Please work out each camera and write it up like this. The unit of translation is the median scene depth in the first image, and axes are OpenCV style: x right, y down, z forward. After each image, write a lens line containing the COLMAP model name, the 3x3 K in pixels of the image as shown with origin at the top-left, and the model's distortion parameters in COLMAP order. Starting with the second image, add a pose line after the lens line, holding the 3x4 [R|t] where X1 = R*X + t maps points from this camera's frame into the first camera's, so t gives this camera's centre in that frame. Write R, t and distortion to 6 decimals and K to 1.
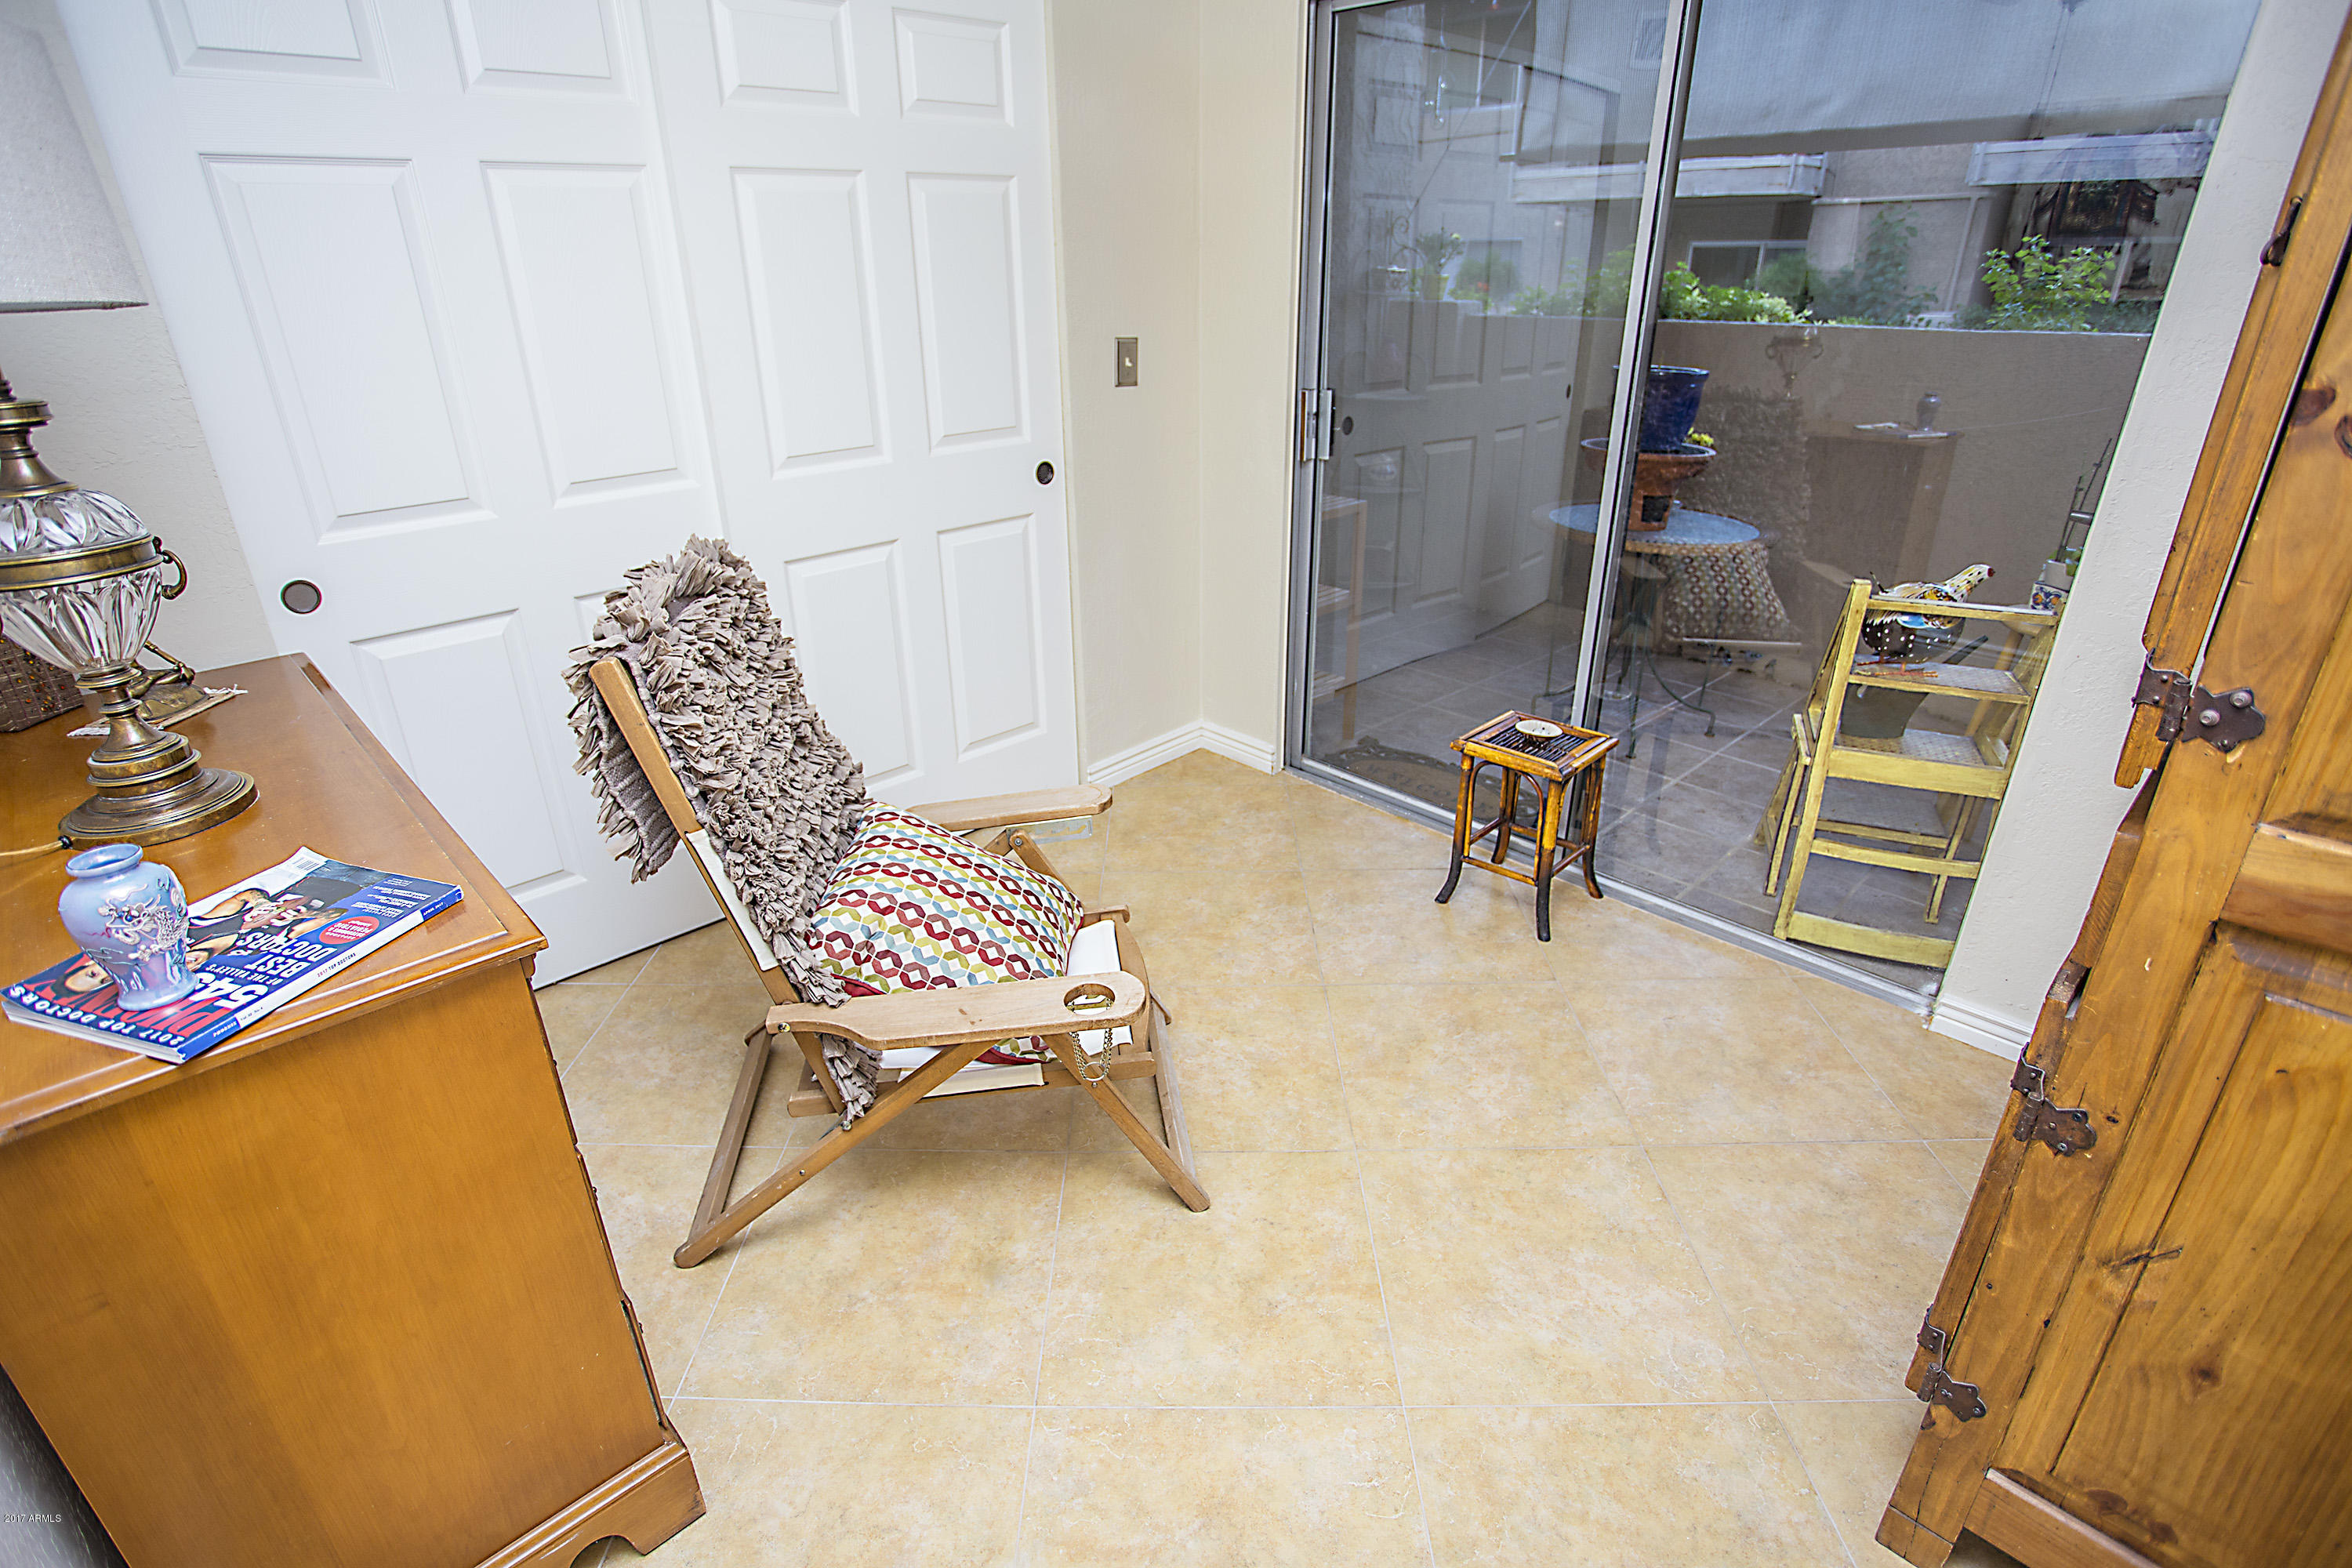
lens RADIAL K [[1149.2, 0, 1160.5], [0, 1149.2, 783.4], [0, 0, 1]] dist [-0.073101, 0.028326]
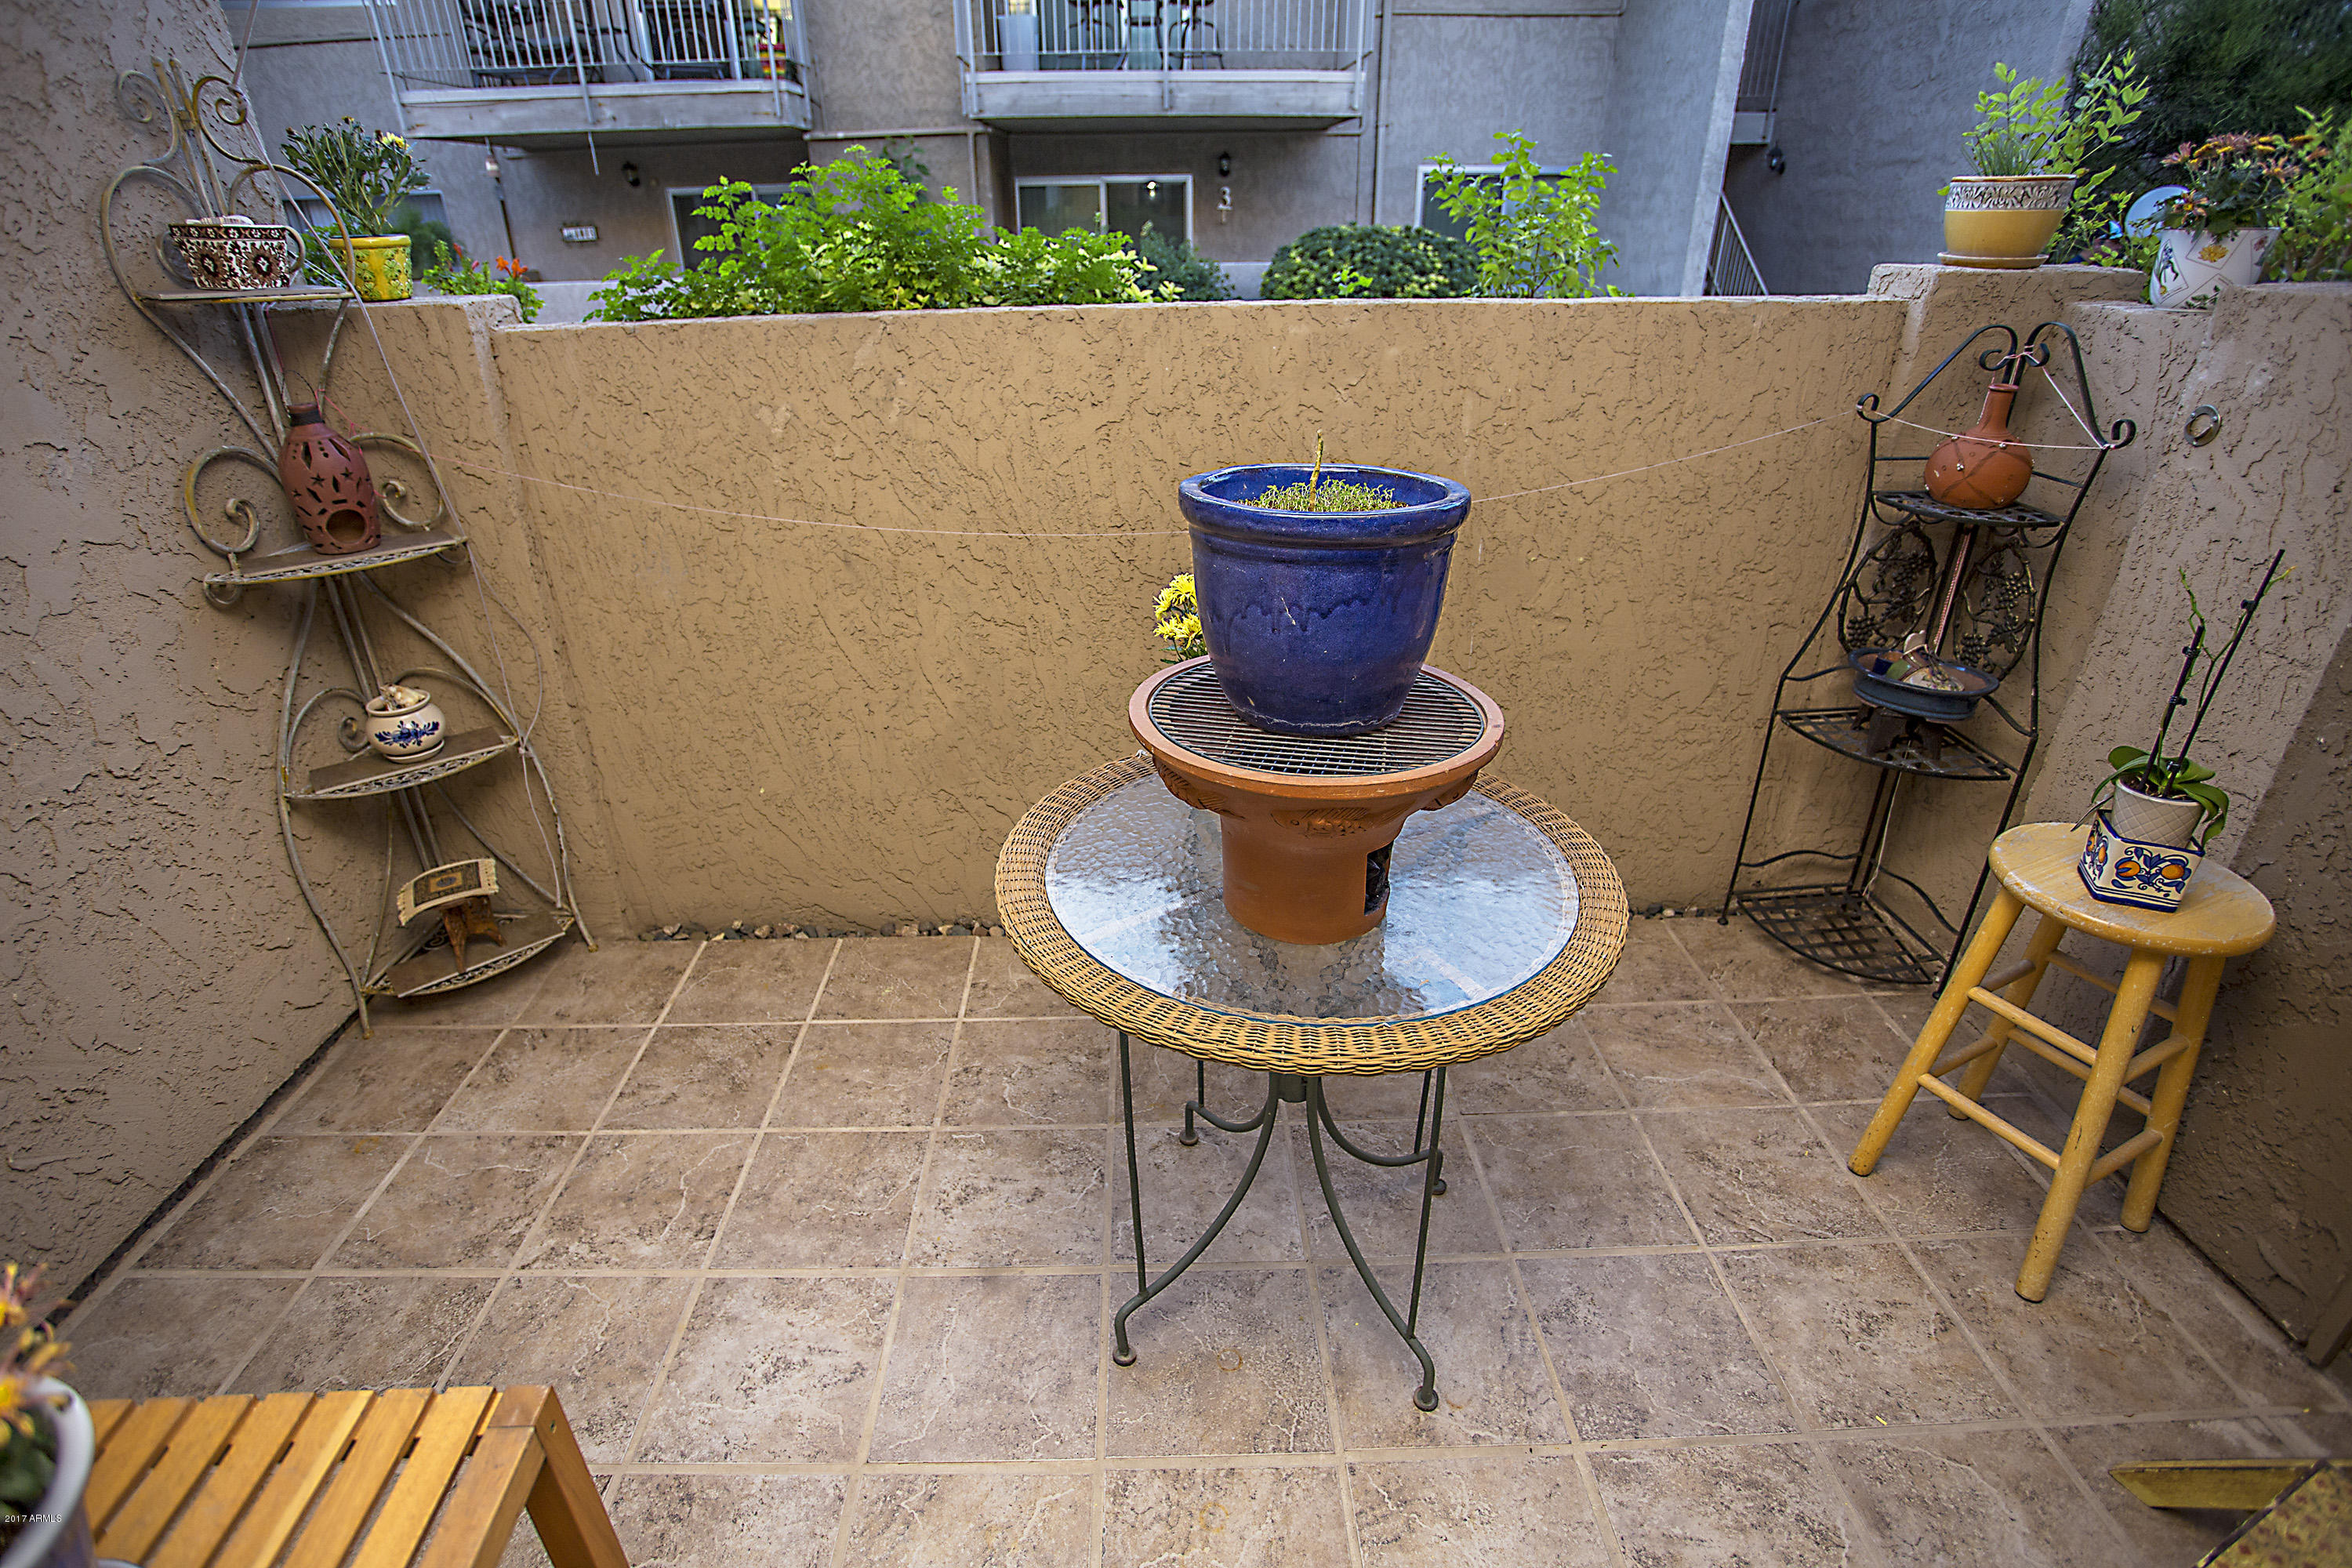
lens RADIAL K [[1149.2, 0, 1160.5], [0, 1149.2, 783.4], [0, 0, 1]] dist [-0.073101, 0.028326]
pose [[0.677793, -0.326939, 0.658565, 0.049118], [0.306513, 0.939798, 0.151093, -0.110131], [-0.668316, 0.099448, 0.737200, 0.247570]]
